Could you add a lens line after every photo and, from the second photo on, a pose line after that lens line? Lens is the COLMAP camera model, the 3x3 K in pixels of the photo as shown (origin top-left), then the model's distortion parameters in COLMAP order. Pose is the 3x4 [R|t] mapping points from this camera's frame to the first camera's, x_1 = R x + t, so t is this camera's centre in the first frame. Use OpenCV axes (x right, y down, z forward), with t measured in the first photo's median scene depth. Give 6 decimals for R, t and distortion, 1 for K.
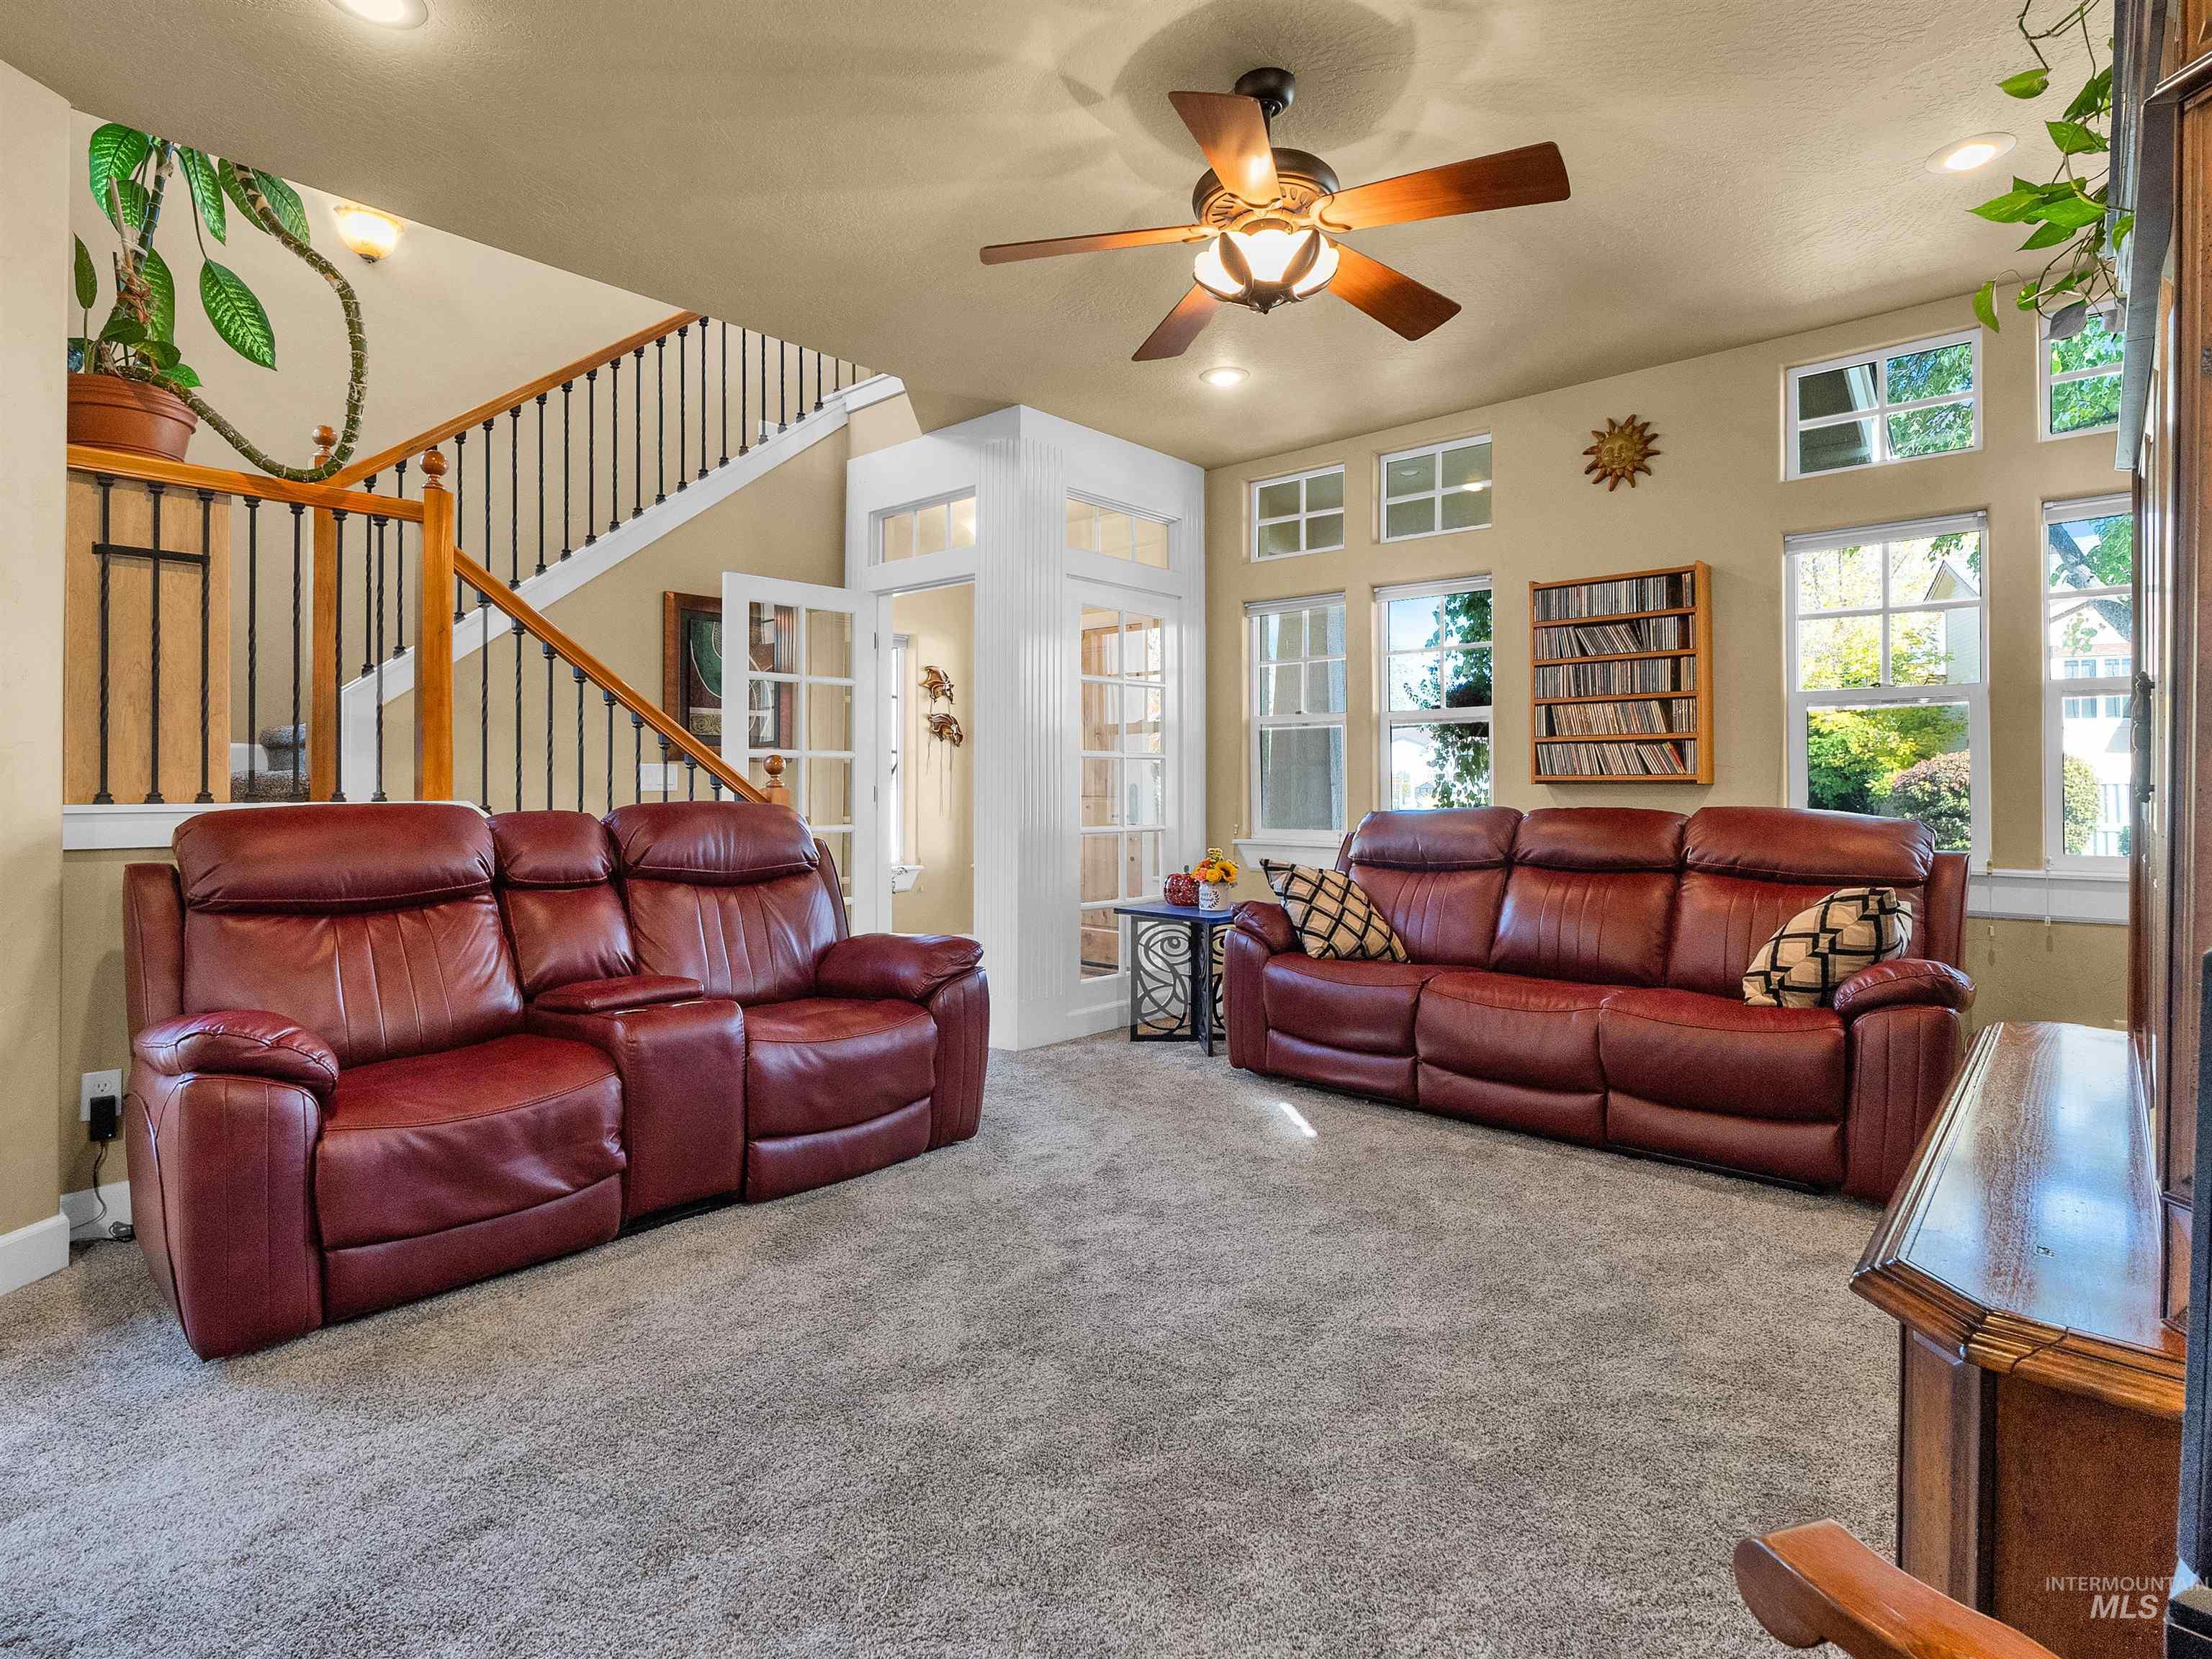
lens RADIAL K [[1121.1, 0, 1116.2], [0, 1121.1, 776.8], [0, 0, 1]] dist [-0.009955, 0.003196]
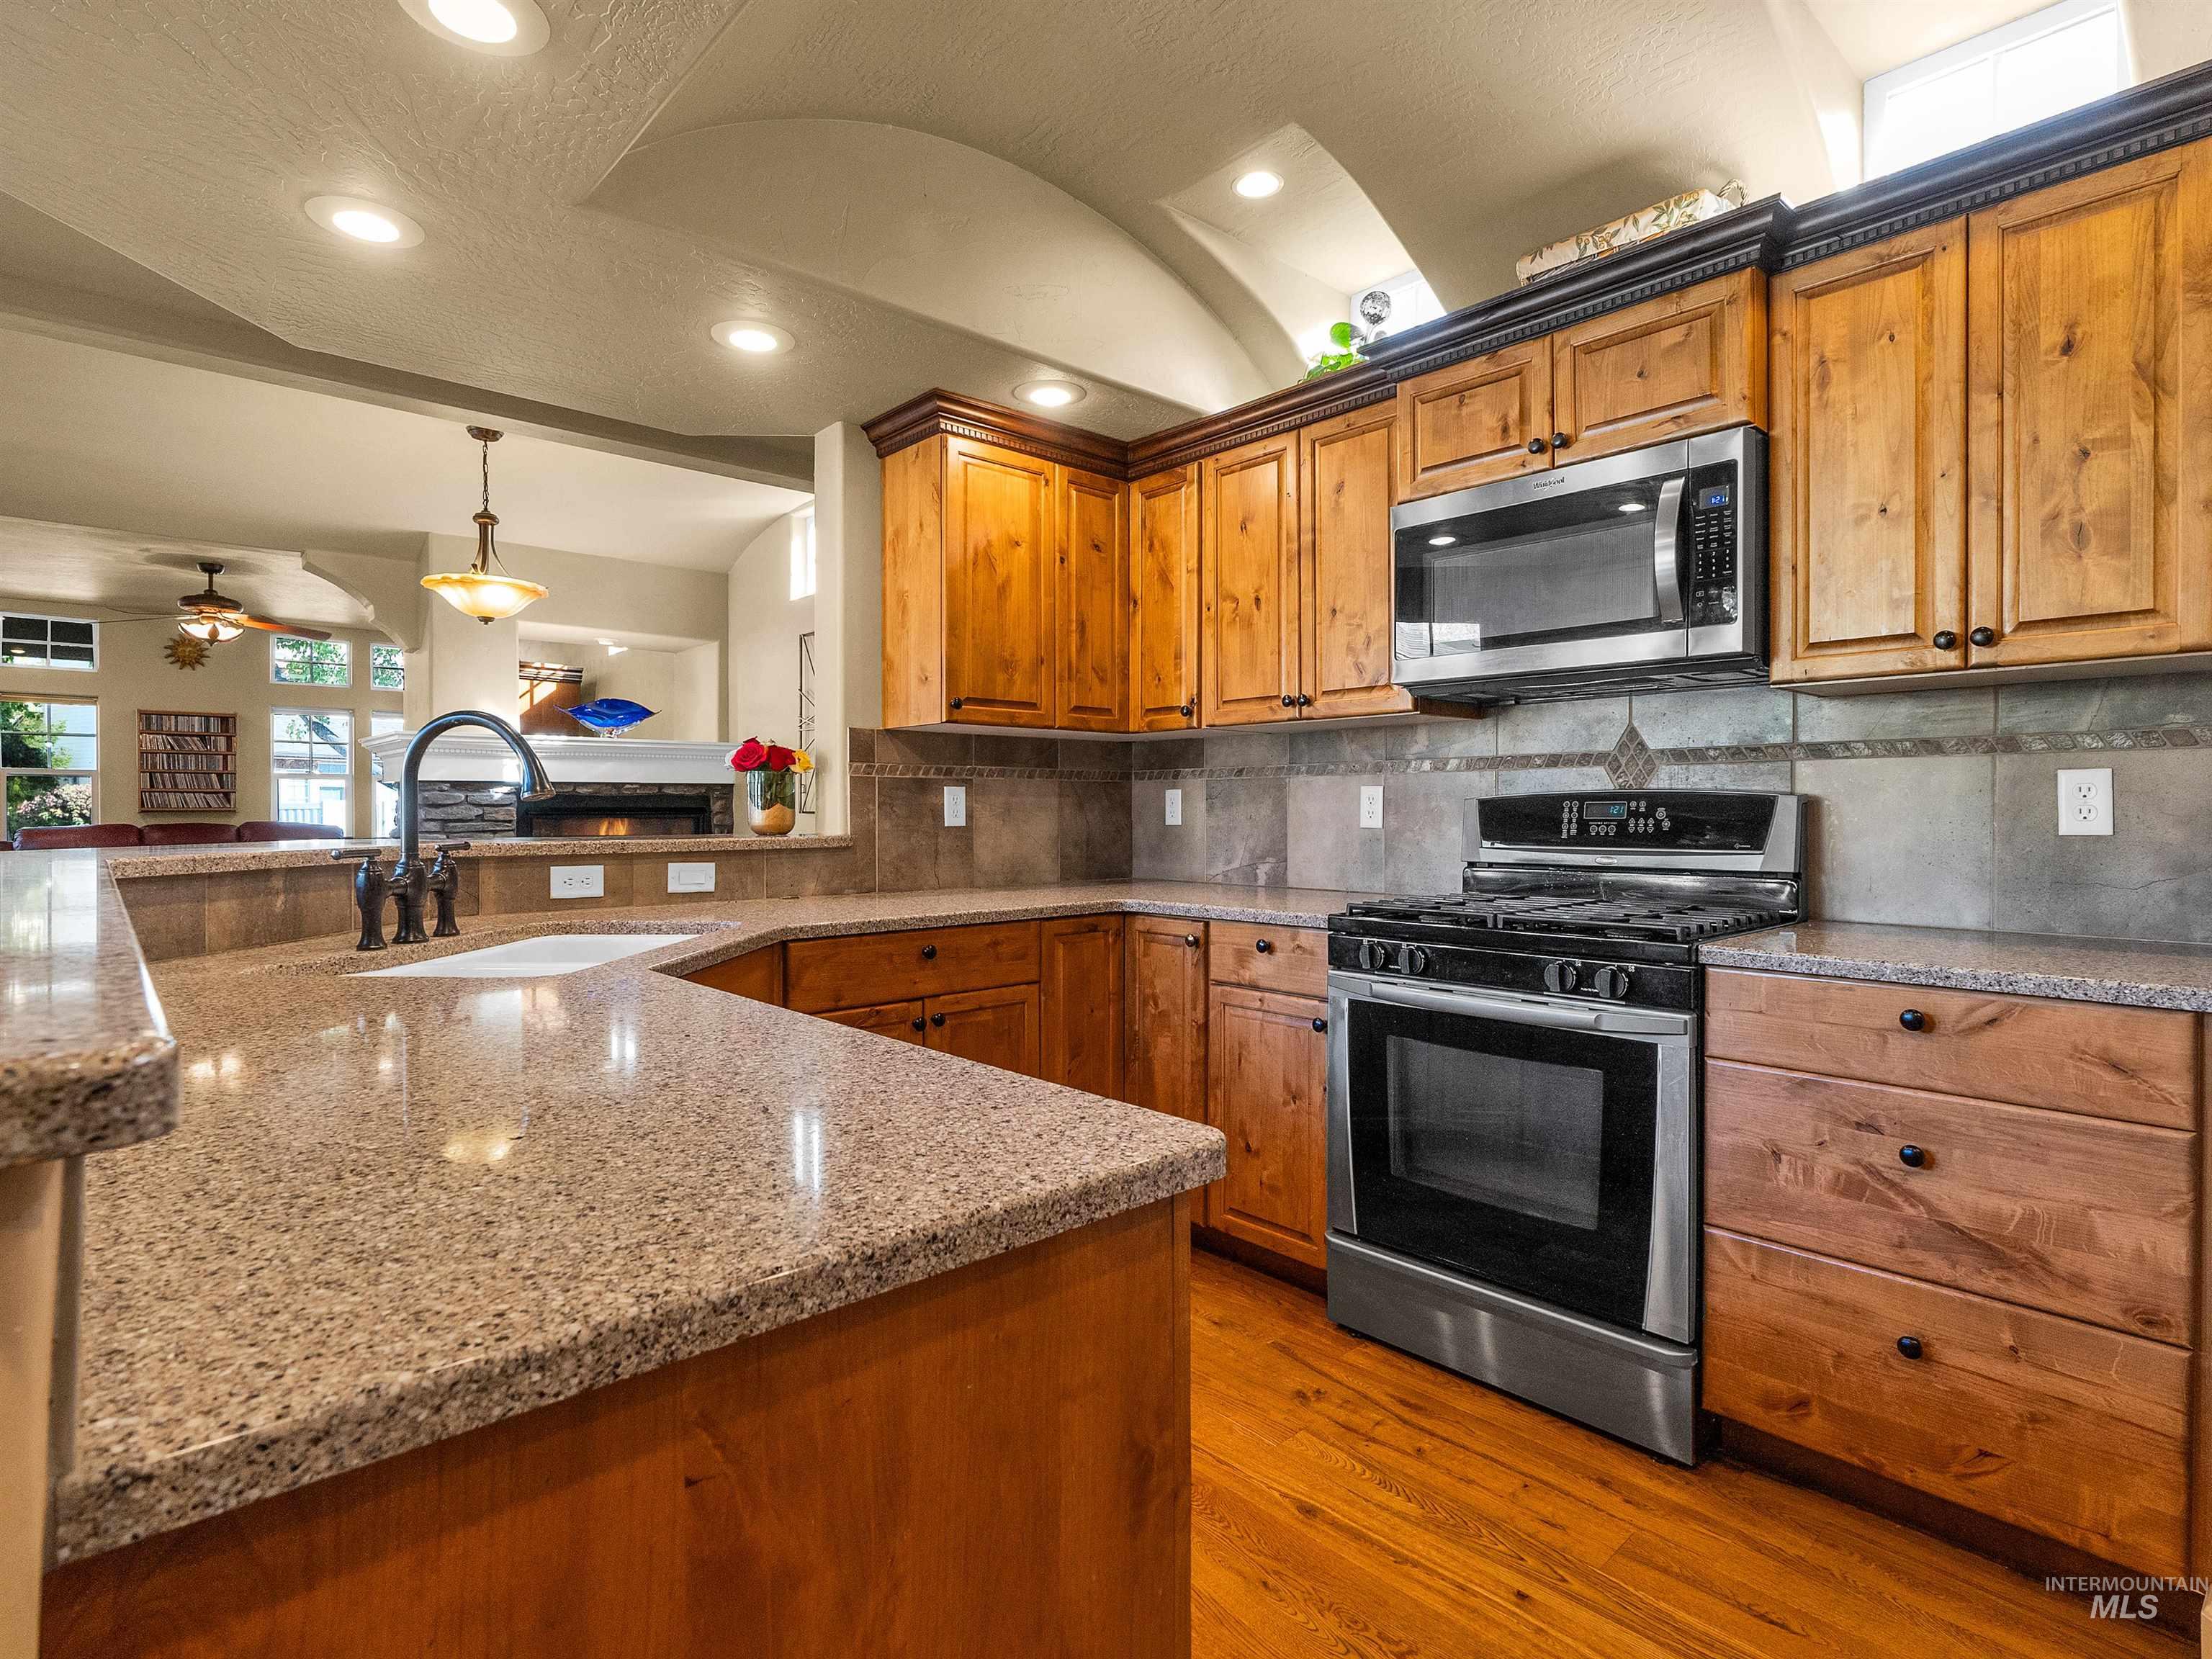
lens RADIAL K [[1121.1, 0, 1095.2], [0, 1121.1, 819.4], [0, 0, 1]] dist [-0.009955, 0.003196]
pose [[0.100803, -0.007249, 0.994880, -1.520764], [-0.007411, 0.999940, 0.008037, -0.009082], [-0.994879, -0.008183, 0.100744, -0.936482]]
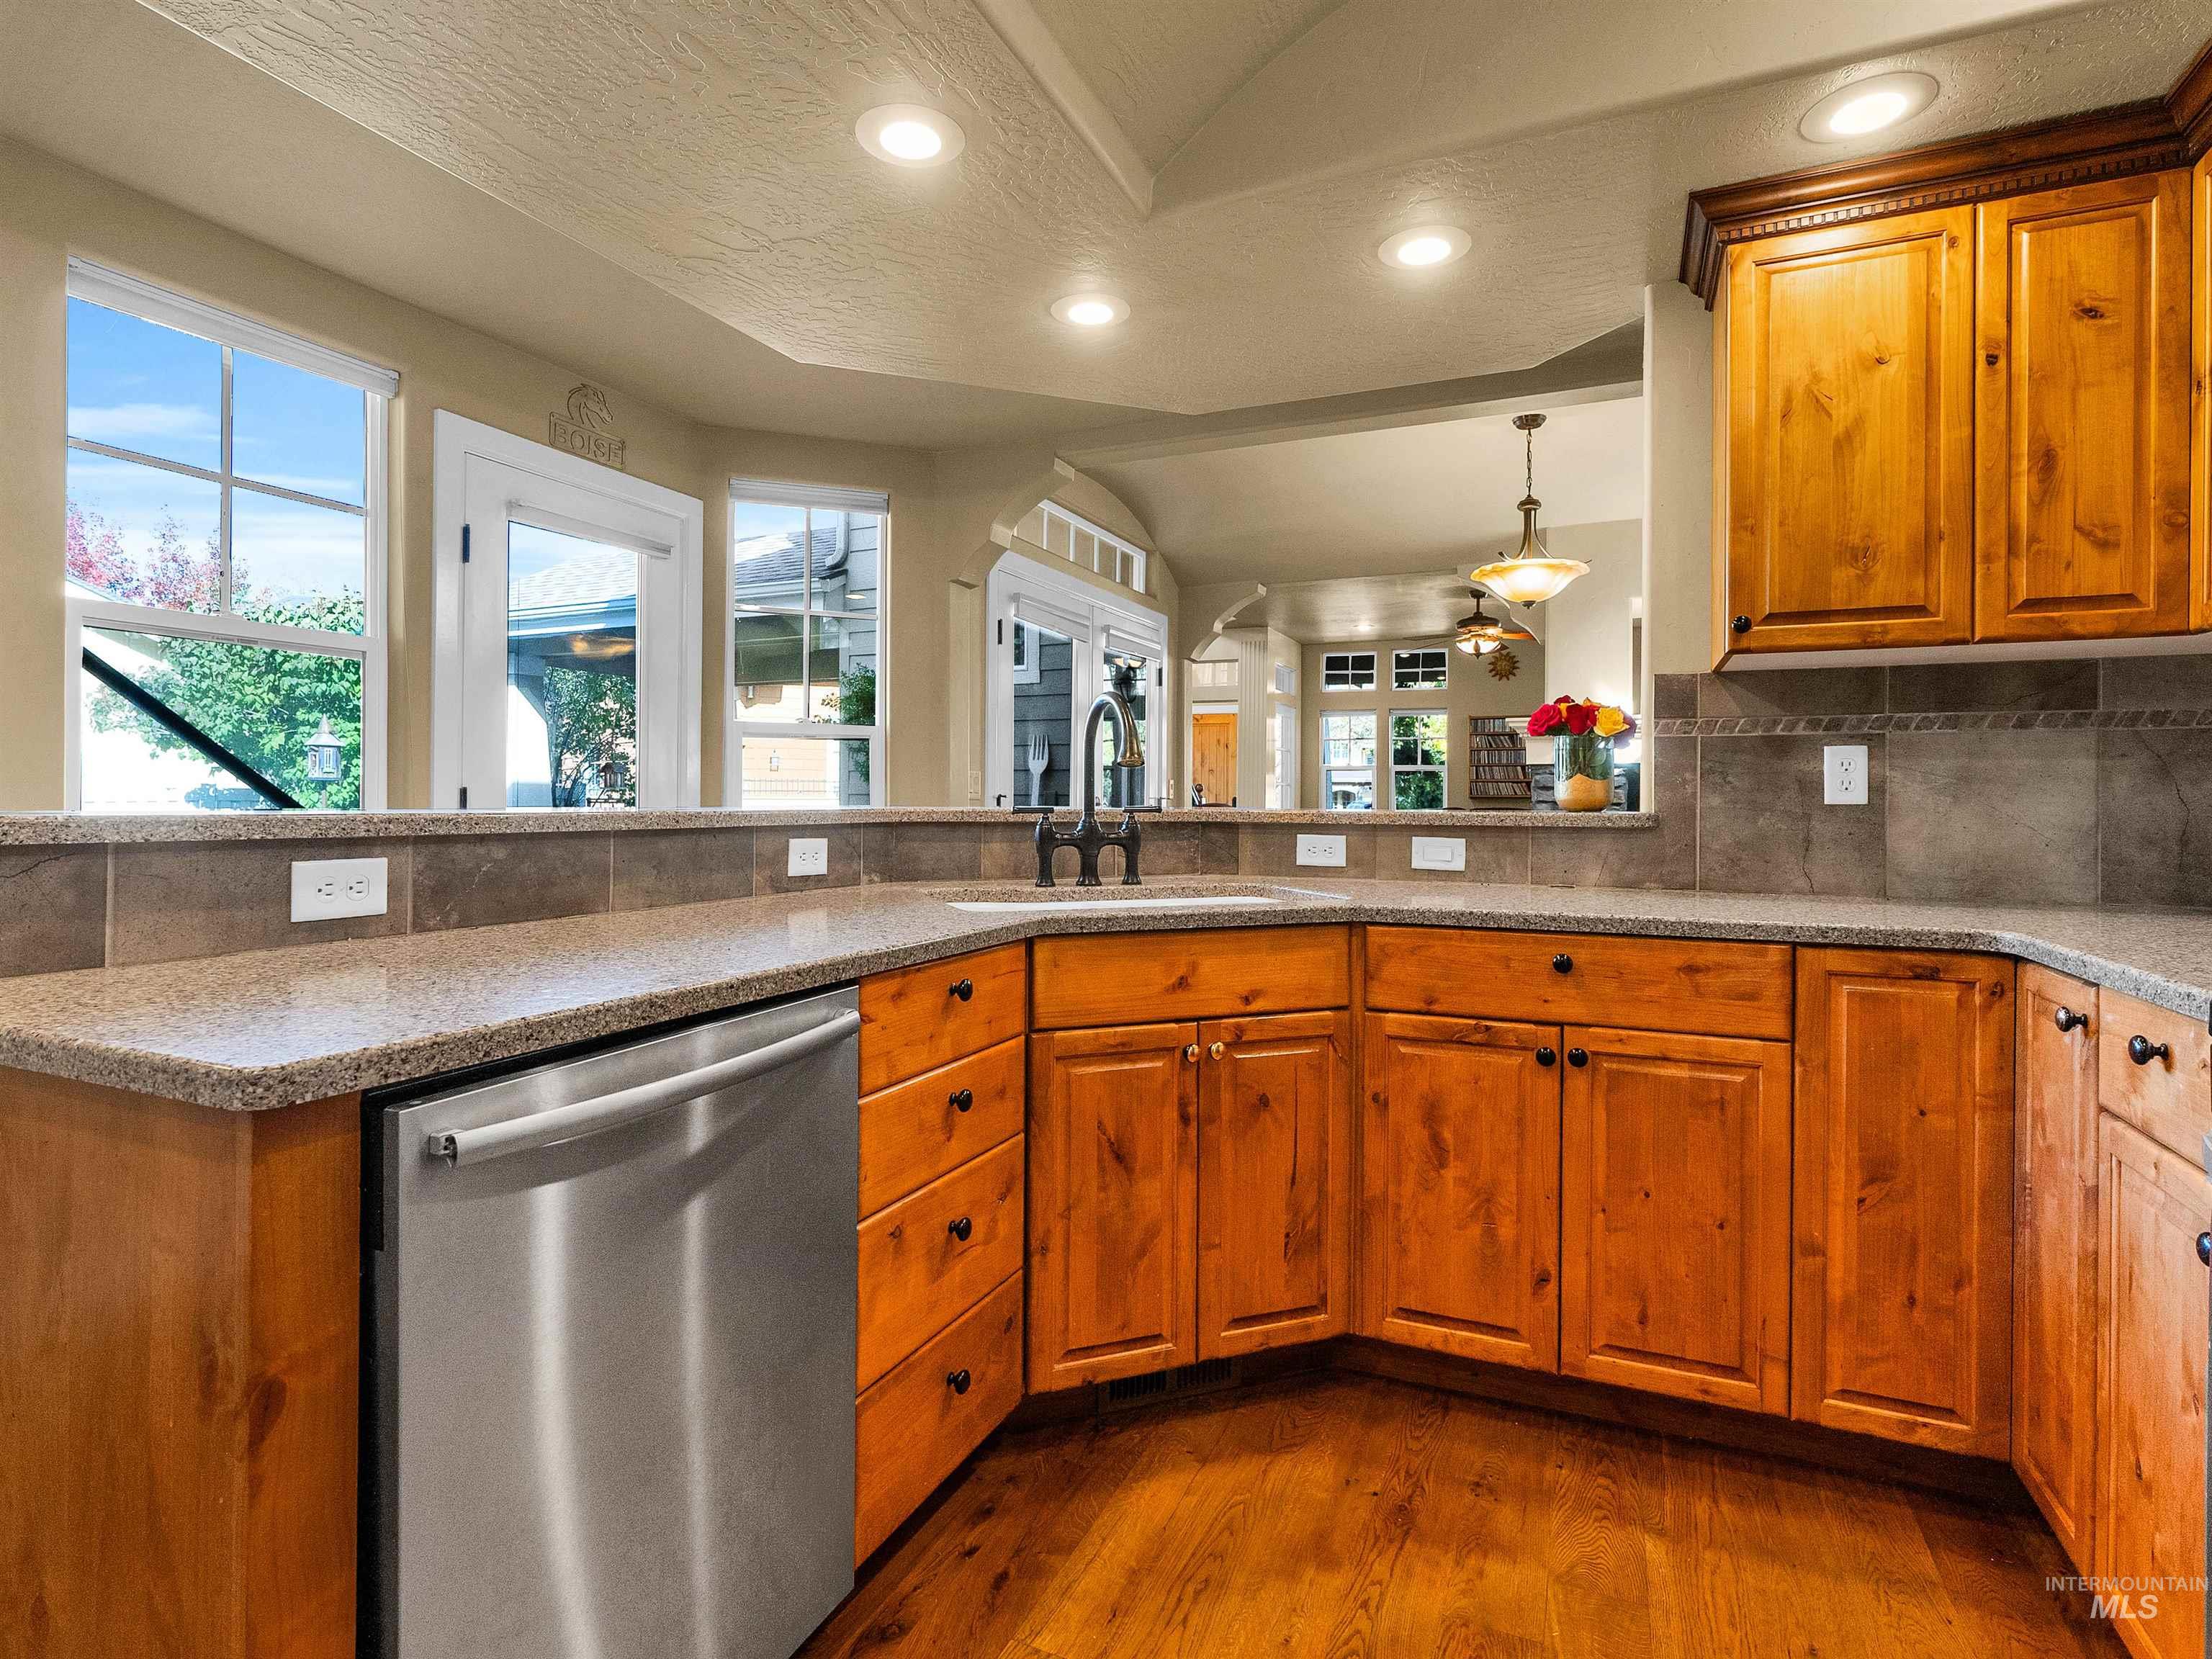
lens RADIAL K [[1121.1, 0, 1096.4], [0, 1121.1, 798.2], [0, 0, 1]] dist [-0.009955, 0.003196]
pose [[0.951828, 0.008252, 0.306522, -1.243177], [-0.010442, 0.999930, 0.005504, 0.000839], [-0.306455, -0.008440, 0.951848, -1.161559]]
